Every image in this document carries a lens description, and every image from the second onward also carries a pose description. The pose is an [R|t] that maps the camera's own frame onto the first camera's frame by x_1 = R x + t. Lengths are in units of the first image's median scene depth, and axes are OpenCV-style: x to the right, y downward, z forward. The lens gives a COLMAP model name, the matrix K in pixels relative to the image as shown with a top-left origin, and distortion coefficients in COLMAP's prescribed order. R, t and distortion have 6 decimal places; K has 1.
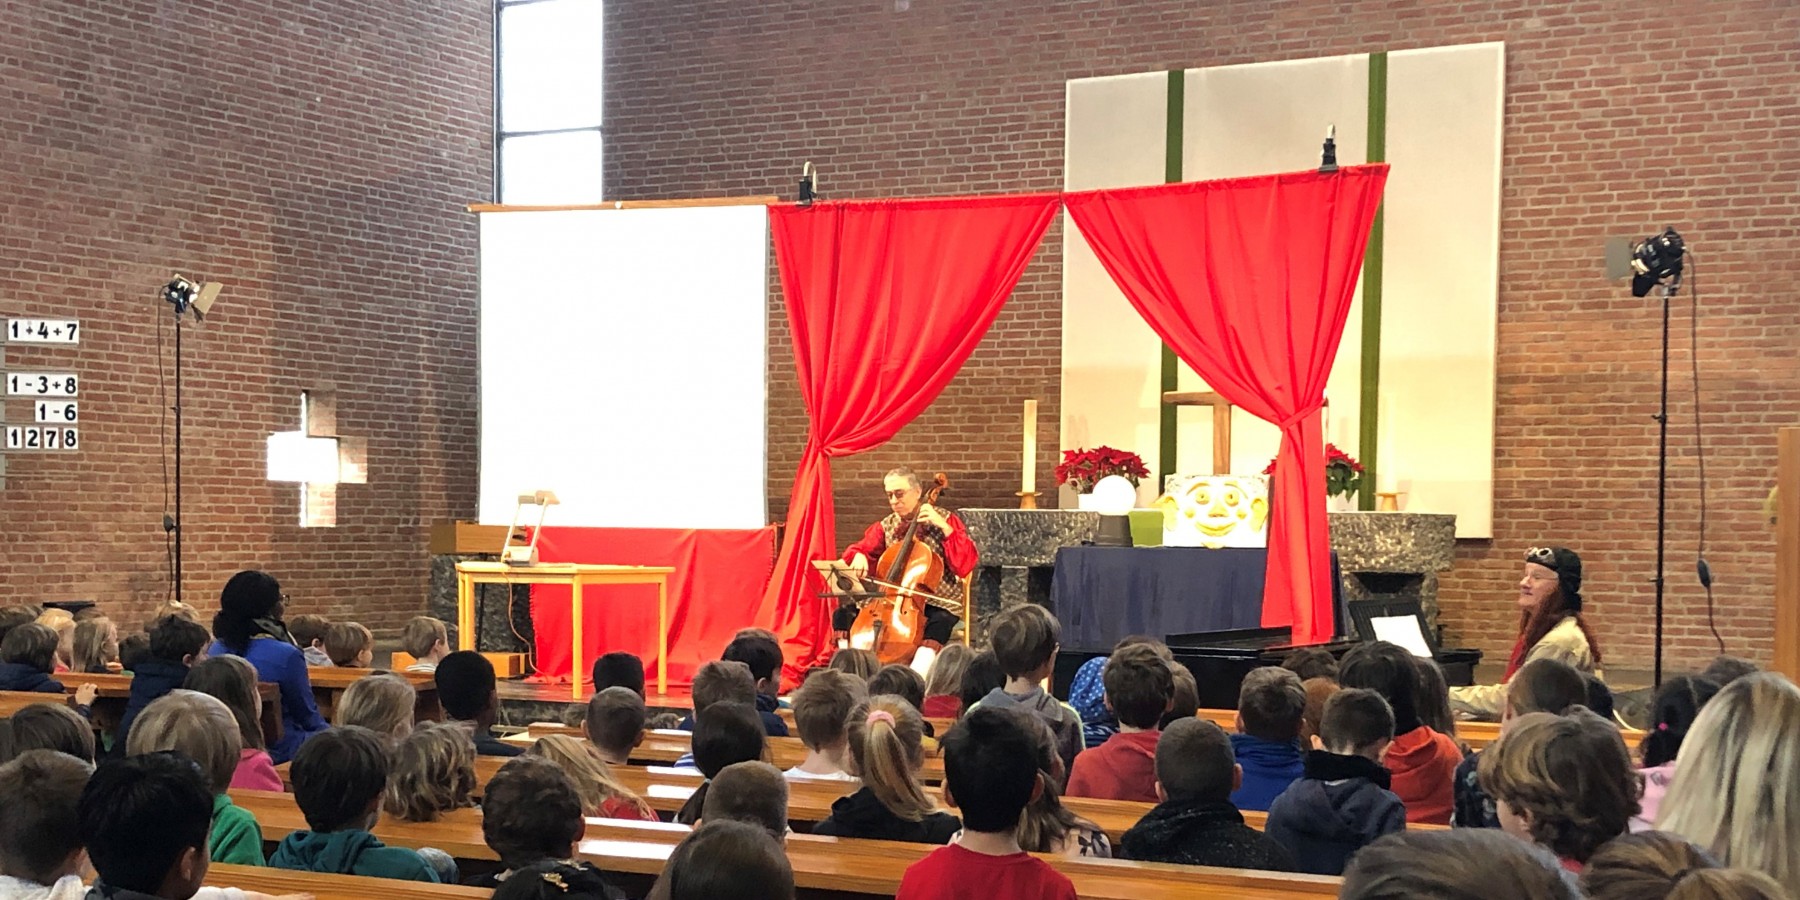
lens RADIAL K [[2489.9, 0, 929.6], [0, 2489.9, 663.1], [0, 0, 1]] dist [0.054628, 0.000000]
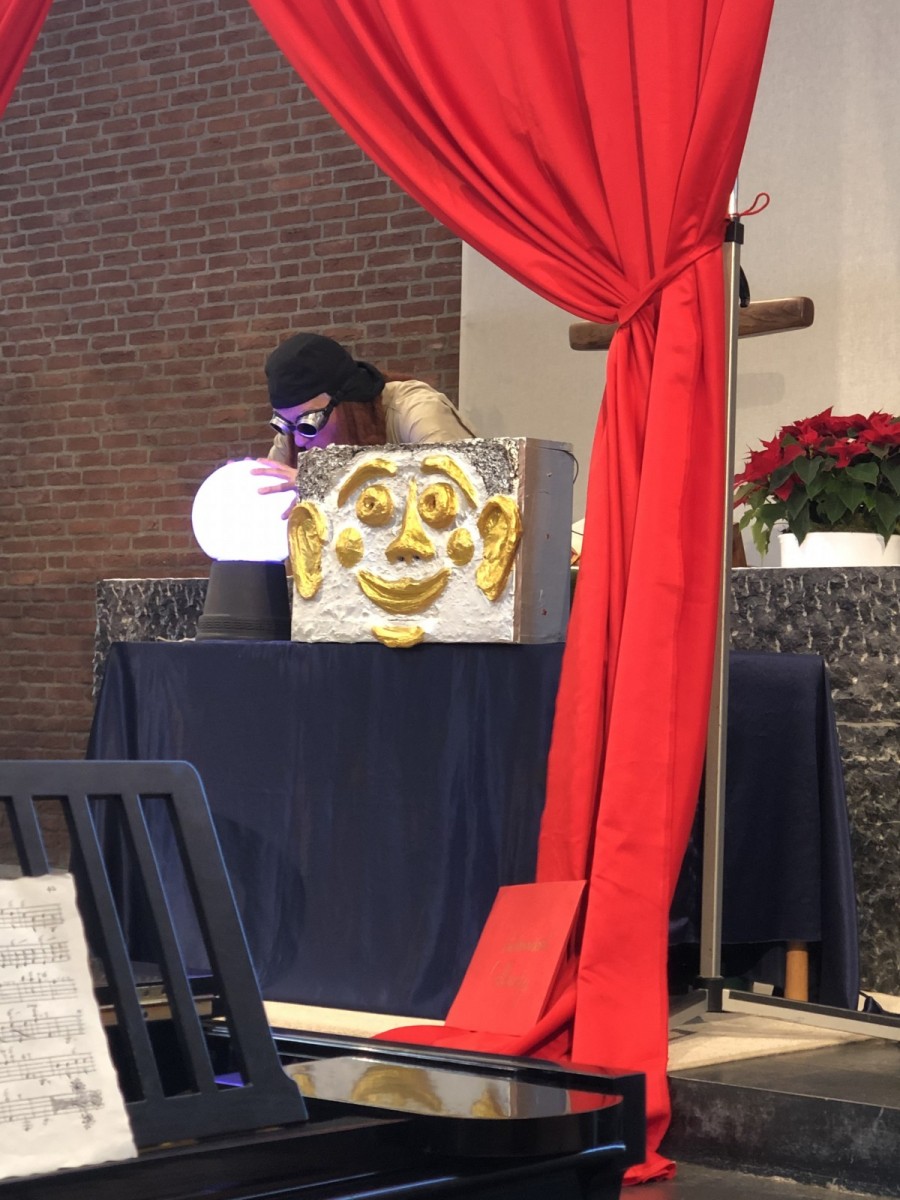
lens RADIAL K [[2563.1, 0, 420.2], [0, 2563.1, 563.9], [0, 0, 1]] dist [0.076568, 0.000000]
pose [[0.978690, -0.000499, -0.205344, 0.151765], [-0.022889, 0.993500, -0.111503, -0.013099], [0.204065, 0.113827, 0.972317, 0.519662]]
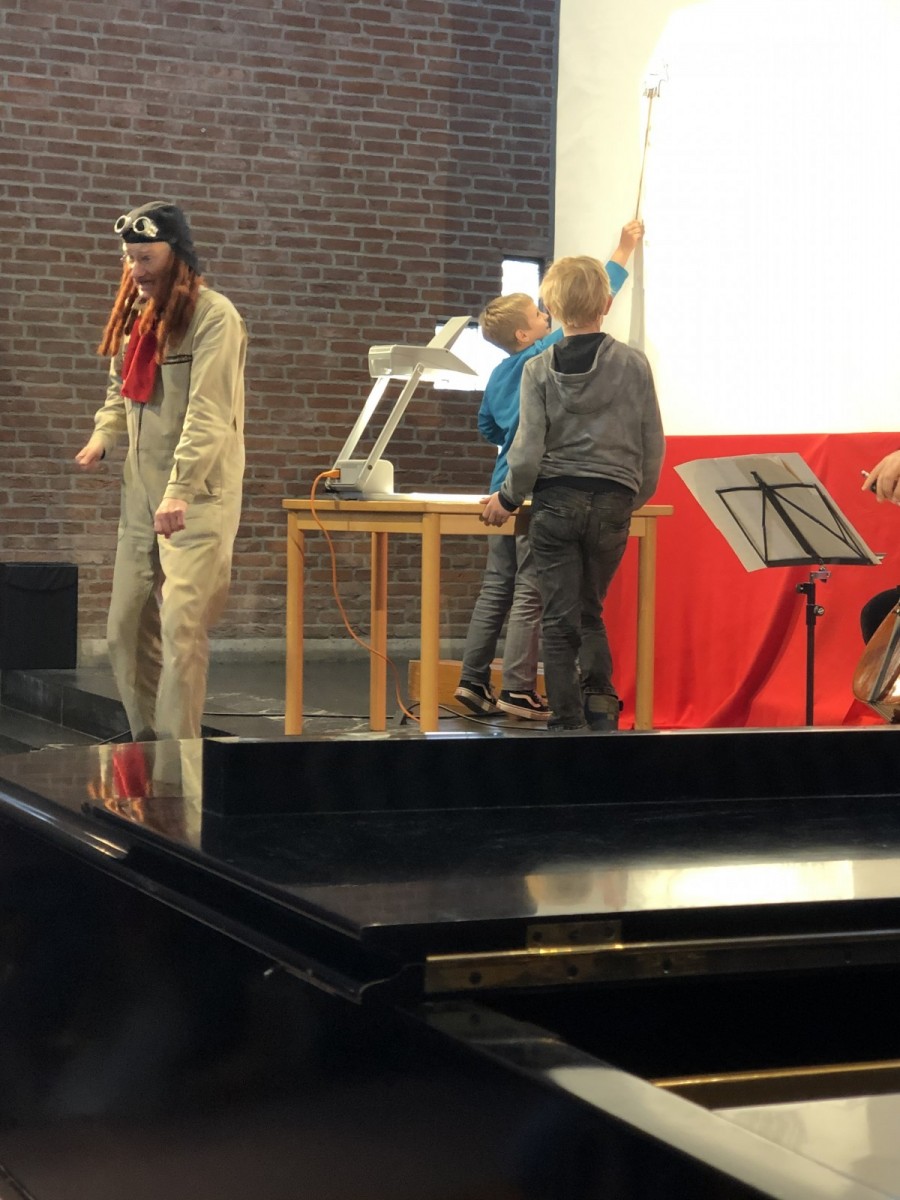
lens RADIAL K [[2347.2, 0, 447.7], [0, 2347.2, 548.9], [0, 0, 1]] dist [0.108088, 0.000000]
pose [[0.801706, 0.015353, -0.597521, 0.112699], [-0.043604, 0.998509, -0.032849, -0.011483], [0.596125, 0.052389, 0.801180, 0.524683]]
